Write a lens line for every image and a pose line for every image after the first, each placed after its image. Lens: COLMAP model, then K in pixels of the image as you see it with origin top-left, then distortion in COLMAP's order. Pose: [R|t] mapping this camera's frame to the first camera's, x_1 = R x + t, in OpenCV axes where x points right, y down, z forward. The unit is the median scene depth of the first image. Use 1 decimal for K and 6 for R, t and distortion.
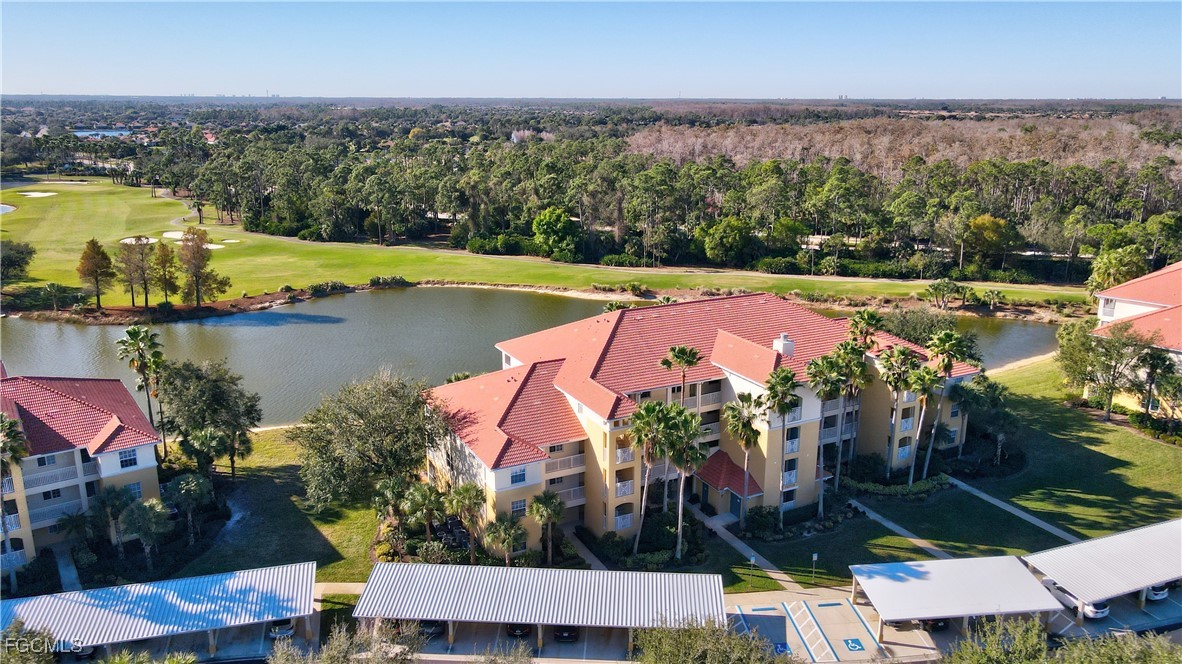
lens RADIAL K [[873.0, 0, 591.0], [0, 873.0, 332.0], [0, 0, 1]] dist [-0.011482, 0.058973]
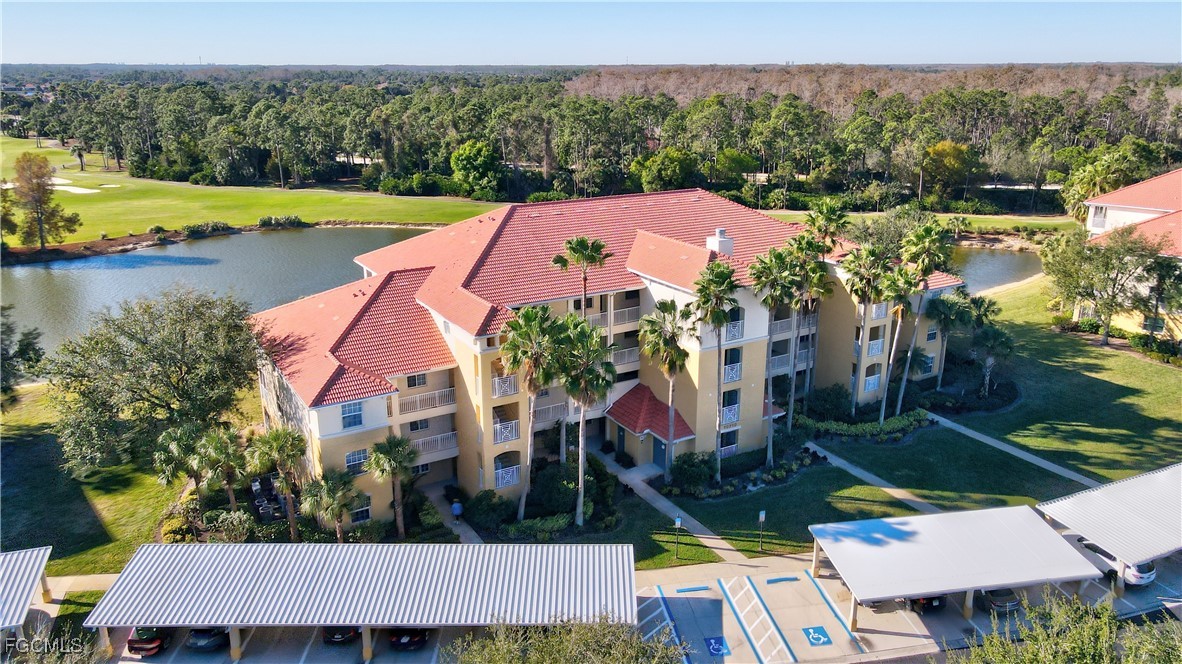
lens RADIAL K [[852.7, 0, 604.2], [0, 852.7, 334.0], [0, 0, 1]] dist [-0.011444, 0.055711]
pose [[0.997776, -0.018475, 0.064045, 0.067543], [0.016572, 0.999409, 0.030127, 0.067722], [-0.064564, -0.028999, 0.997492, 0.248751]]
